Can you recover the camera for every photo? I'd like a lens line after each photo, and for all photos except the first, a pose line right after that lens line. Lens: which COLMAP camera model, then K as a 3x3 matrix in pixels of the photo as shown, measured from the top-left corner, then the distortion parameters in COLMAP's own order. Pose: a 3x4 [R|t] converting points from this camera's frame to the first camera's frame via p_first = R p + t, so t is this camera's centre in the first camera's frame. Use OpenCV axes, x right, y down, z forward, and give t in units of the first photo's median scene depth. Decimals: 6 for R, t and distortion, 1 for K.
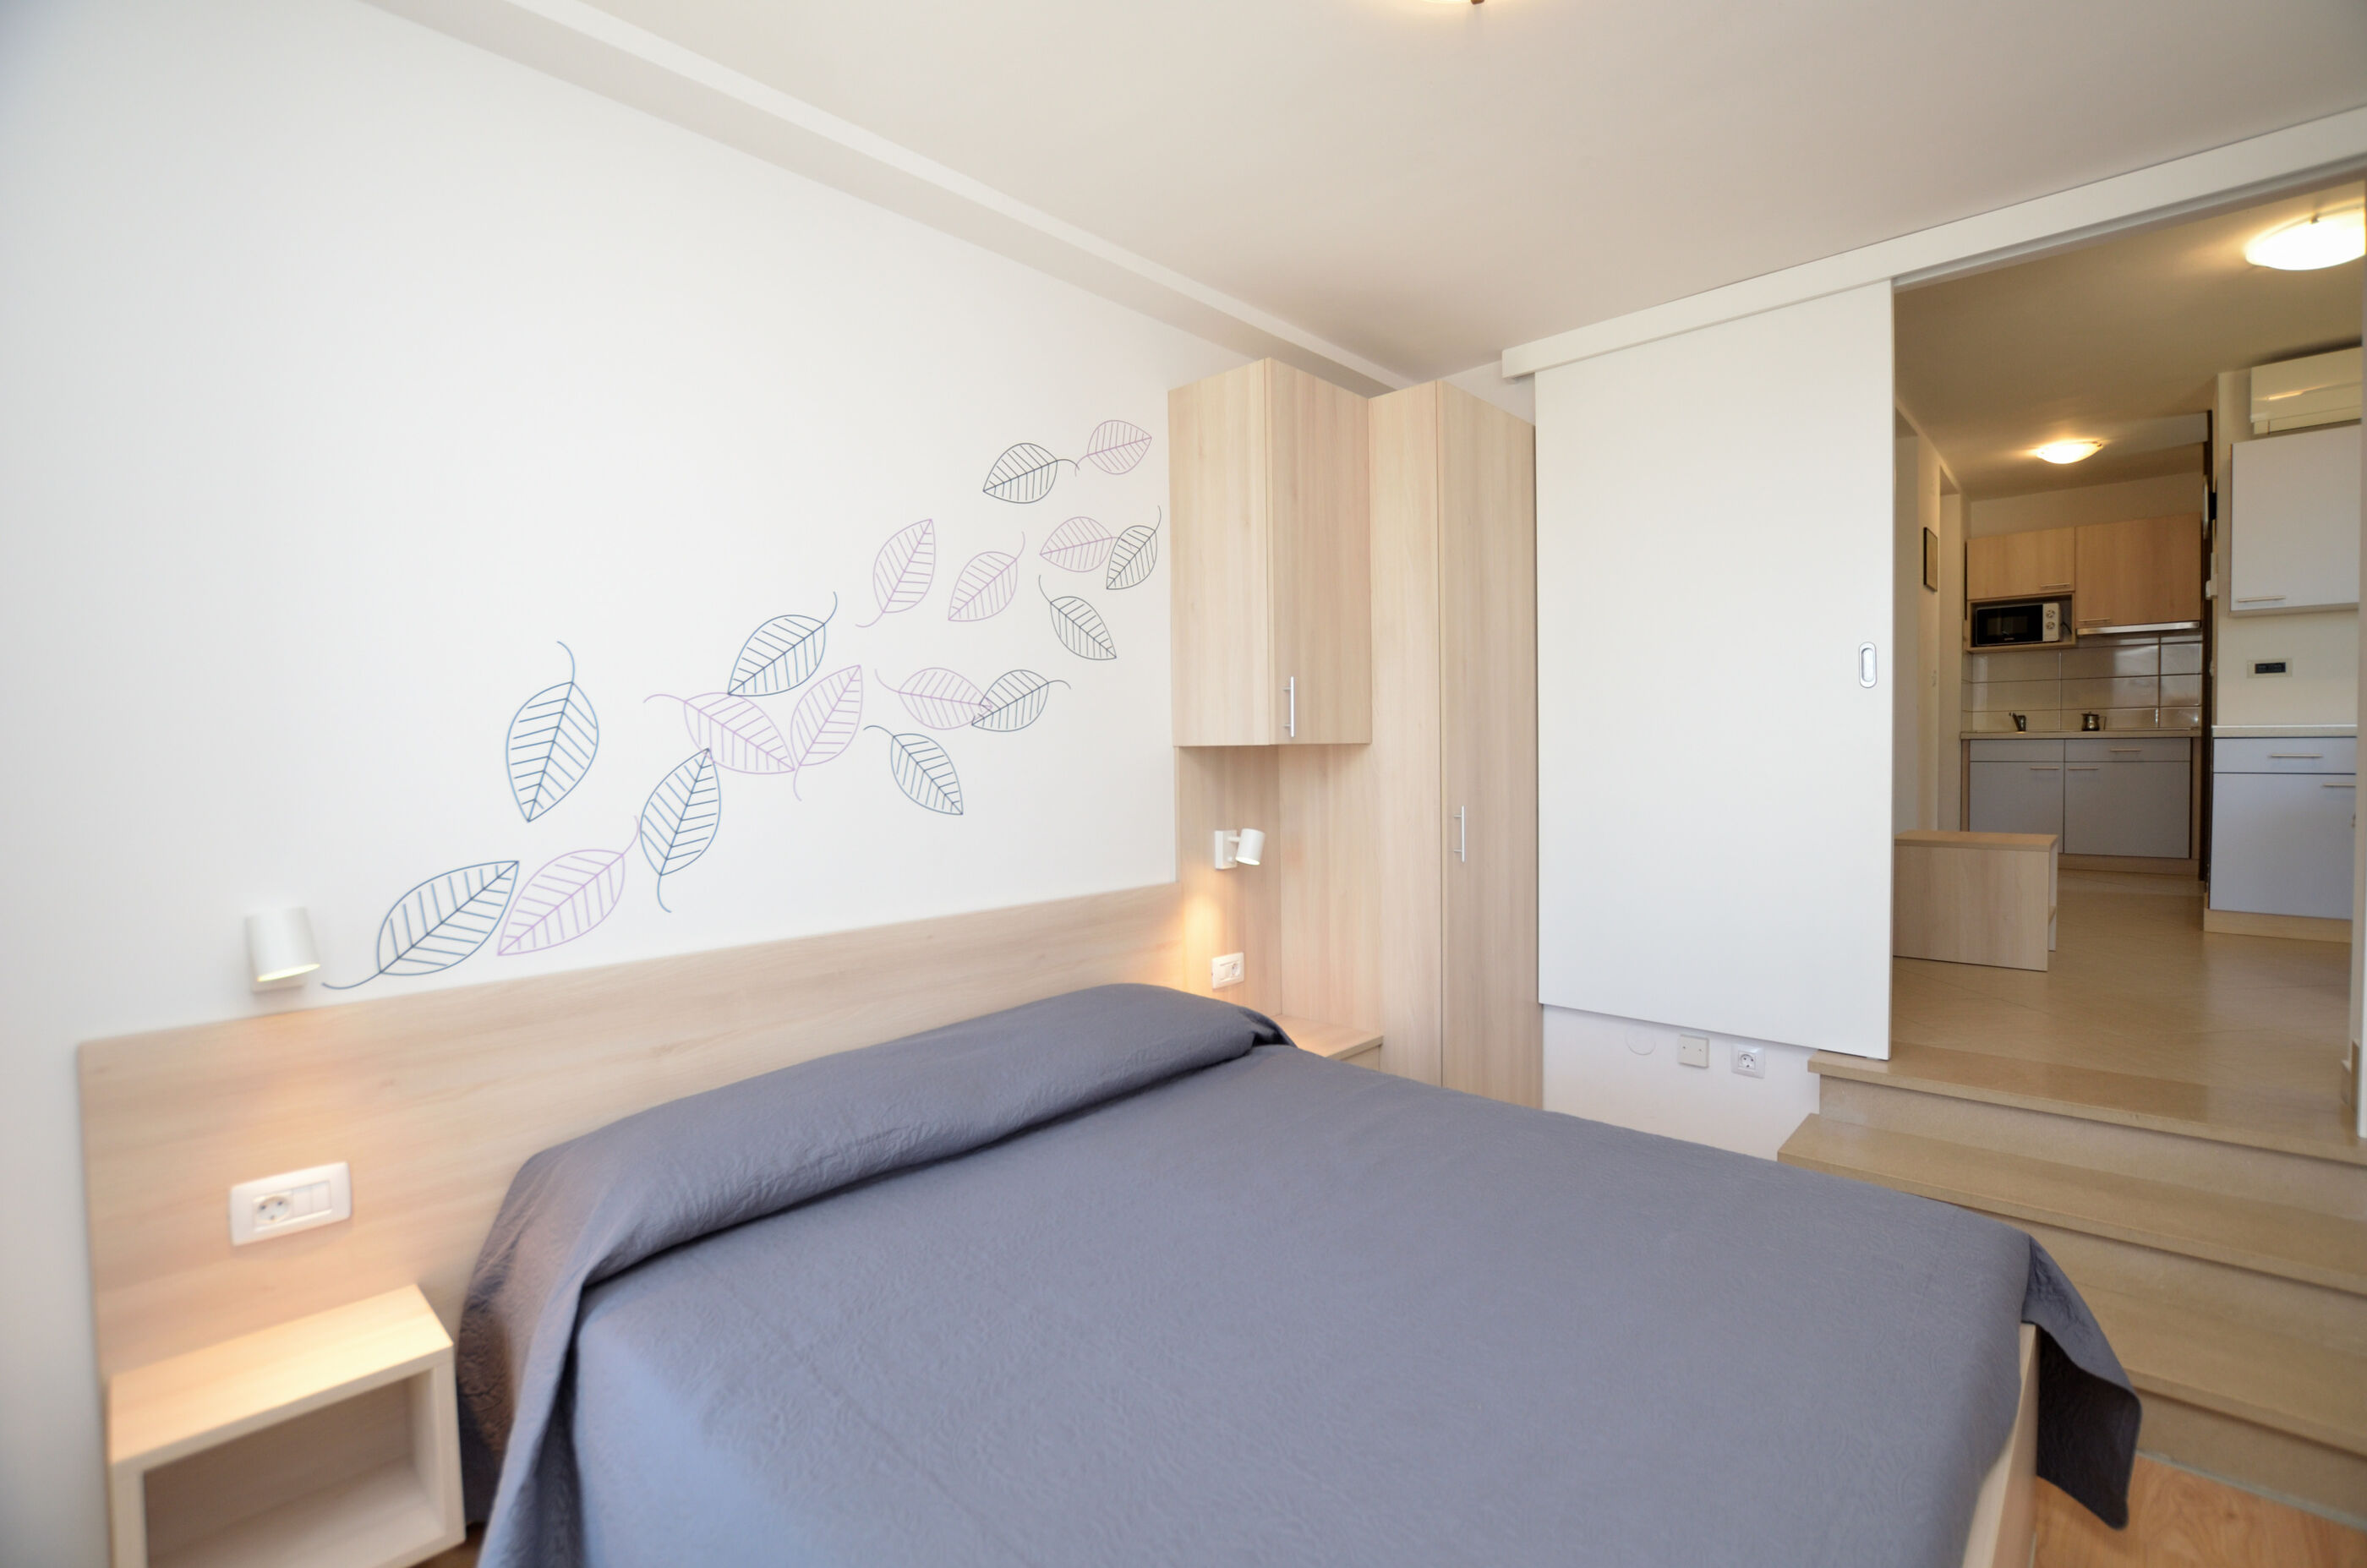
lens RADIAL K [[1040.3, 0, 1196.0], [0, 1040.3, 788.2], [0, 0, 1]] dist [-0.030231, 0.002970]
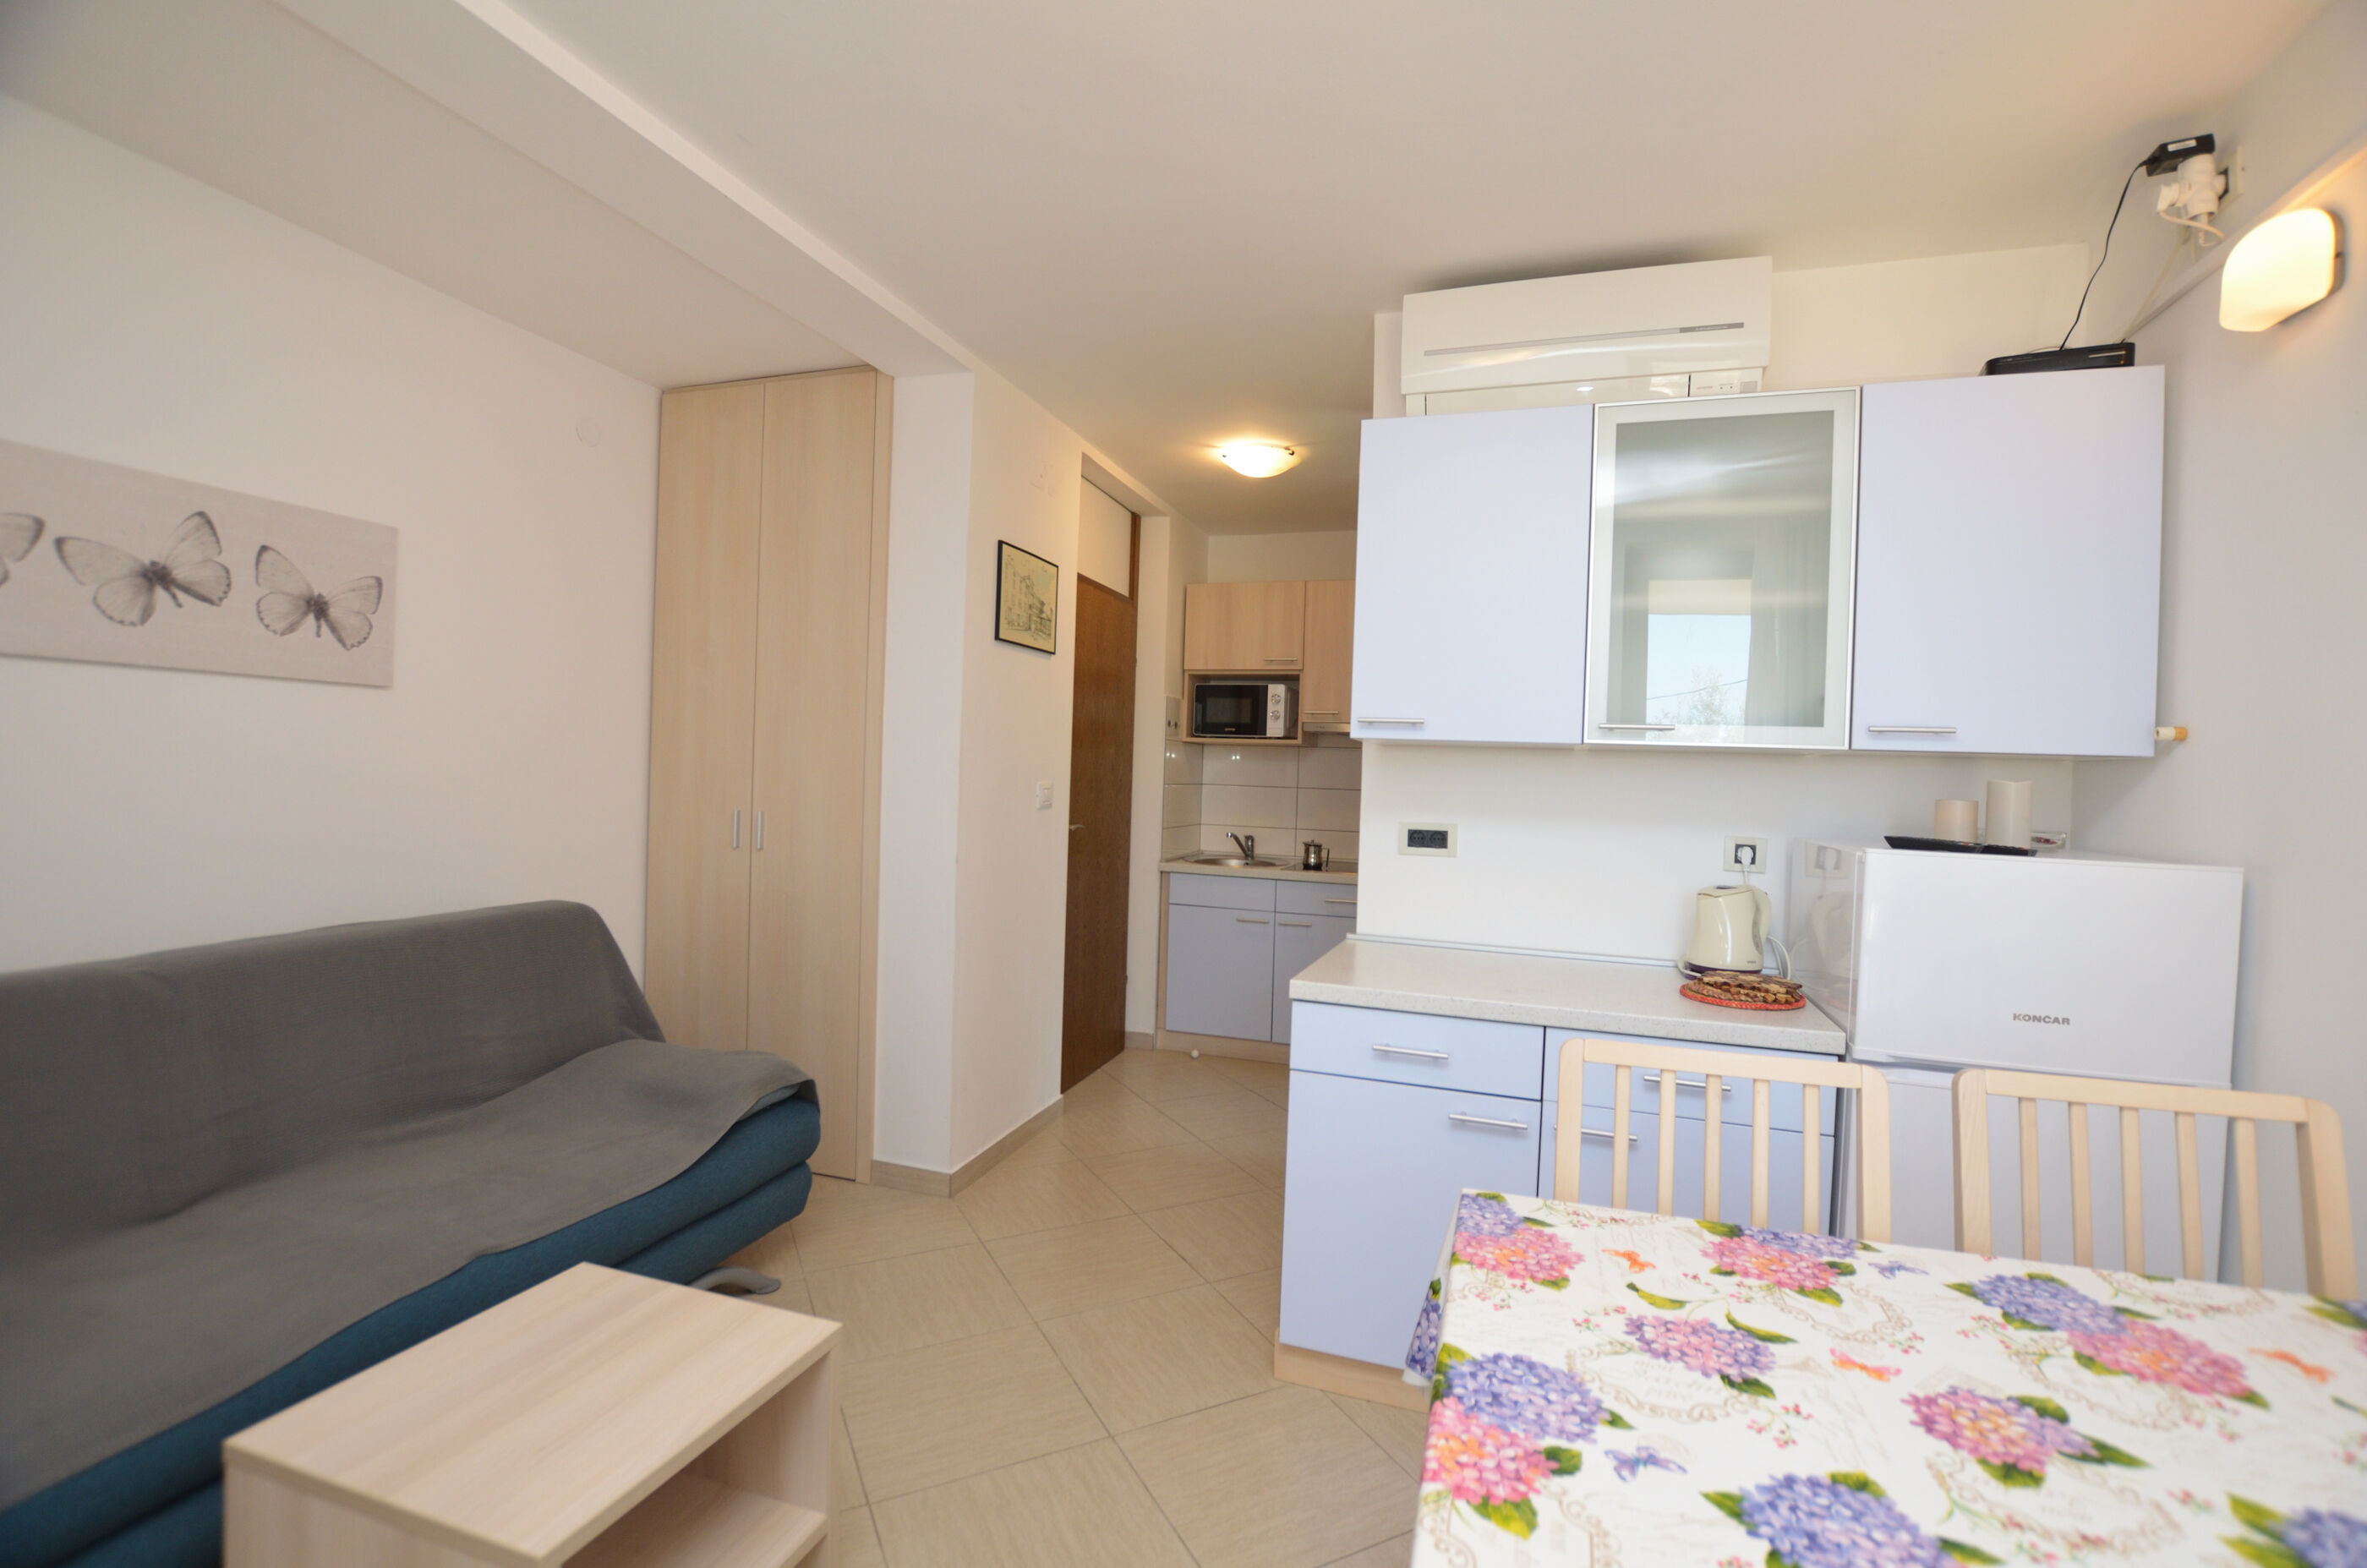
lens RADIAL K [[1040.3, 0, 1211.8], [0, 1040.3, 780.4], [0, 0, 1]] dist [-0.030231, 0.002970]
pose [[0.898735, 0.042223, 0.436455, 0.481264], [-0.031221, 0.998989, -0.032353, -0.088847], [-0.437380, 0.015450, 0.899144, 0.362947]]
